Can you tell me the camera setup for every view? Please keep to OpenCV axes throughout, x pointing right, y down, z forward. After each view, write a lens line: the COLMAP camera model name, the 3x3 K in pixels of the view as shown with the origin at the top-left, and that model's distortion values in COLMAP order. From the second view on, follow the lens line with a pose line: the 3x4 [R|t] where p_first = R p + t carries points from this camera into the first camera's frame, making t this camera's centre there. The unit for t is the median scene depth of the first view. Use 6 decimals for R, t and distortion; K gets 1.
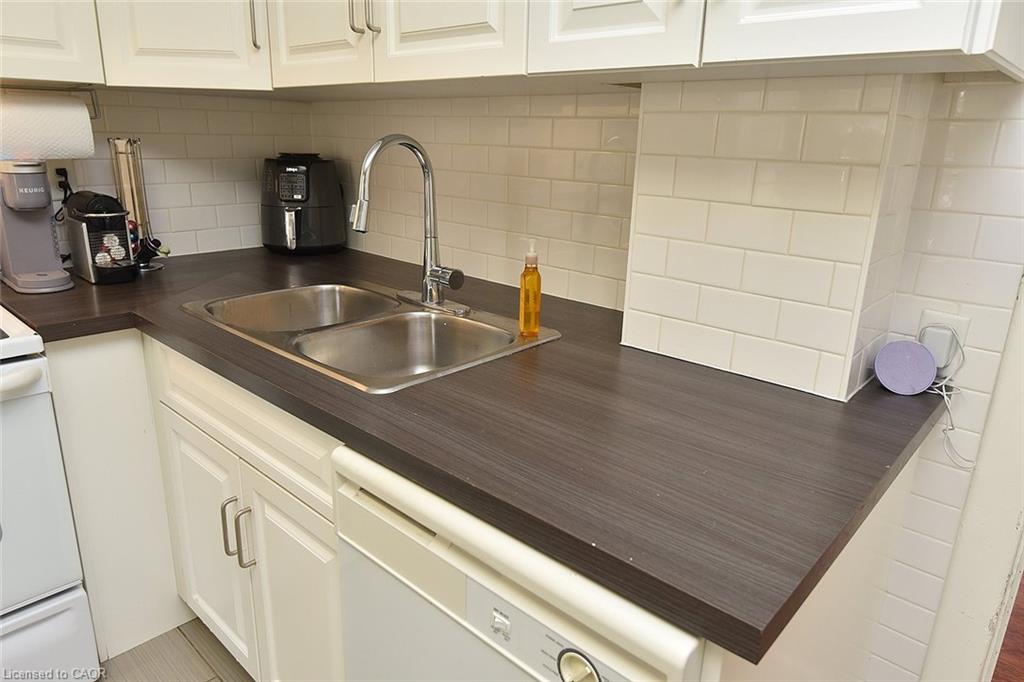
lens RADIAL K [[679.7, 0, 512.0], [0, 679.7, 341.0], [0, 0, 1]] dist [-0.005841, -0.002856]
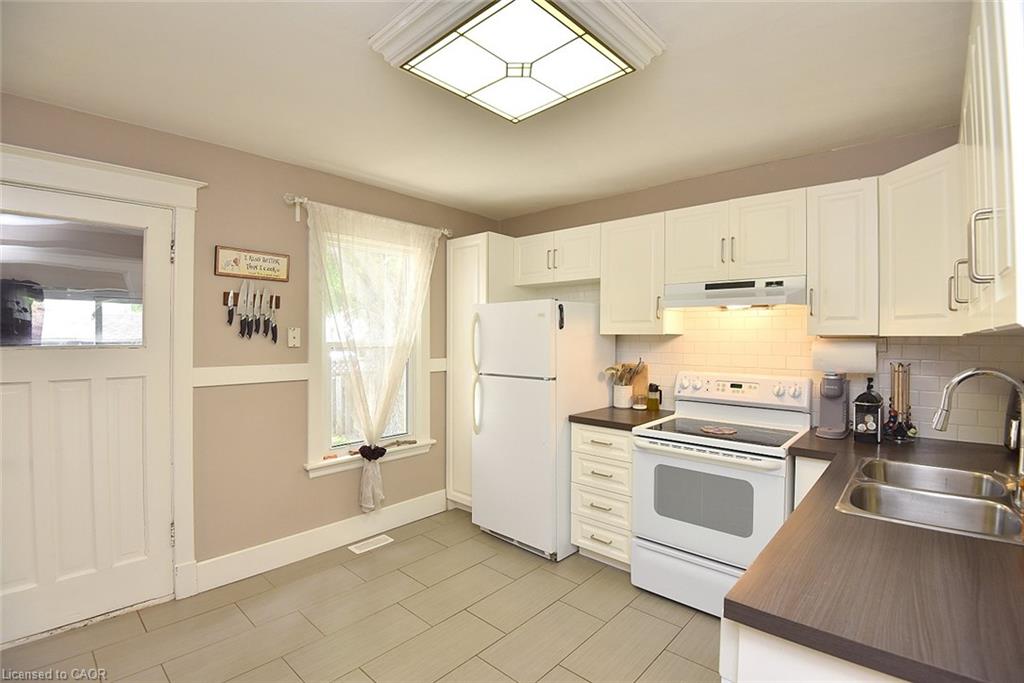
lens RADIAL K [[476.3, 0, 512.1], [0, 476.3, 338.0], [0, 0, 1]] dist [-0.035401, -0.001390]
pose [[-0.013040, -0.025118, -0.999599, 0.675733], [-0.295930, 0.954998, -0.020137, -0.049748], [0.955121, 0.295548, -0.019887, 0.069819]]
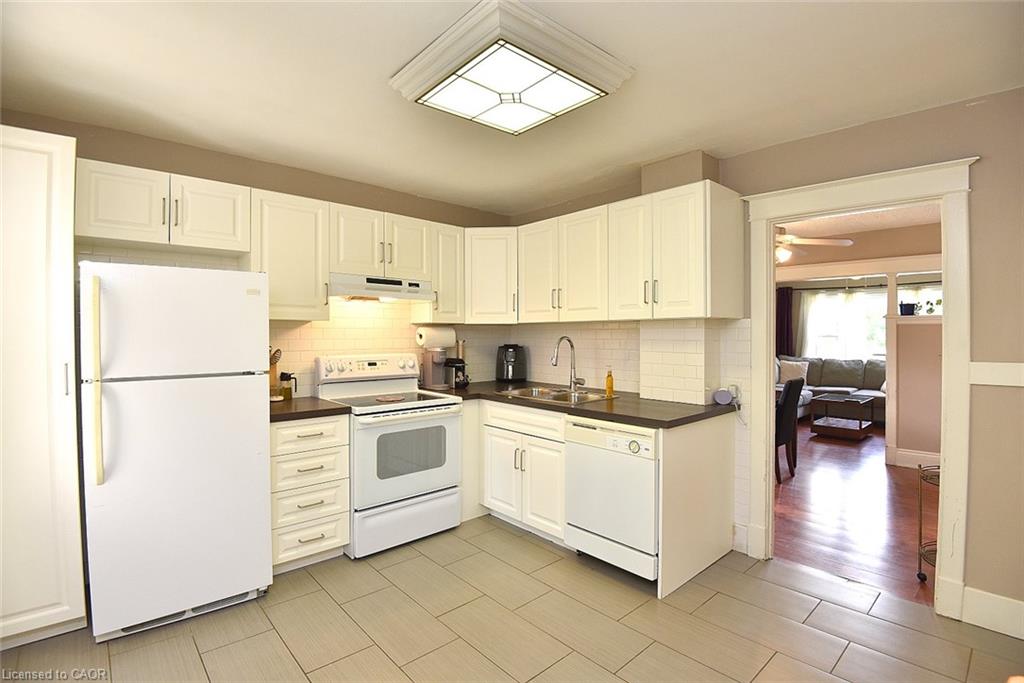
lens RADIAL K [[476.3, 0, 512.1], [0, 476.3, 338.0], [0, 0, 1]] dist [-0.035401, -0.001390]
pose [[0.994119, -0.028198, -0.104557, -0.156072], [-0.002723, 0.958690, -0.284440, 0.298450], [0.108258, 0.283052, 0.952975, -1.016346]]
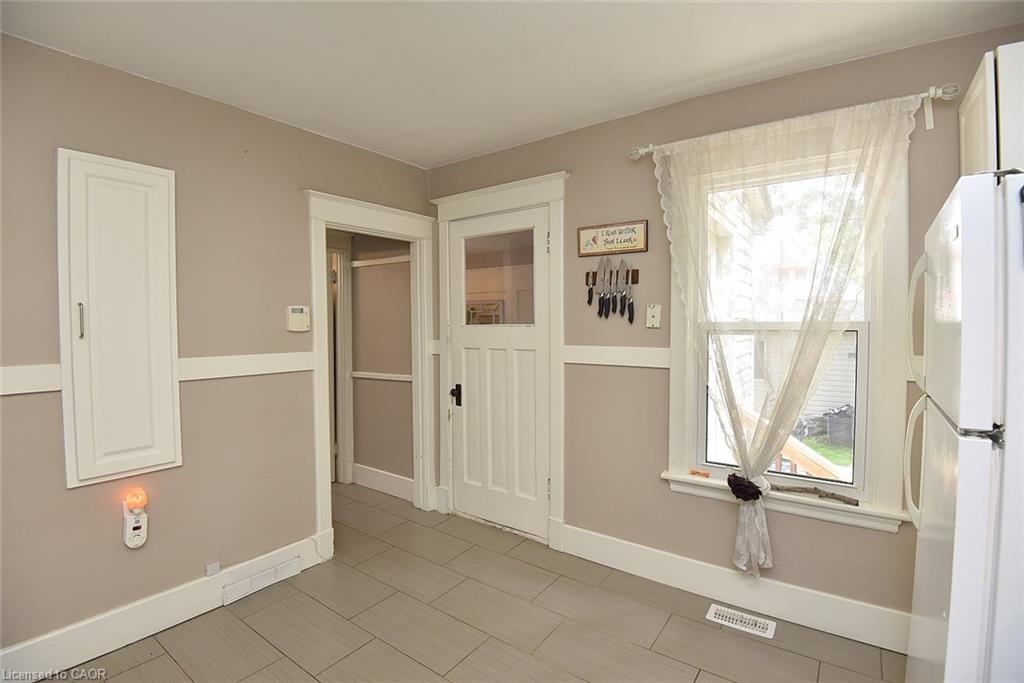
lens RADIAL K [[476.3, 0, 512.1], [0, 476.3, 338.0], [0, 0, 1]] dist [-0.035401, -0.001390]
pose [[-0.995681, -0.022520, -0.090072, -0.432835], [-0.050045, 0.947320, 0.316355, -0.219903], [0.078202, 0.319496, -0.944355, 0.614107]]
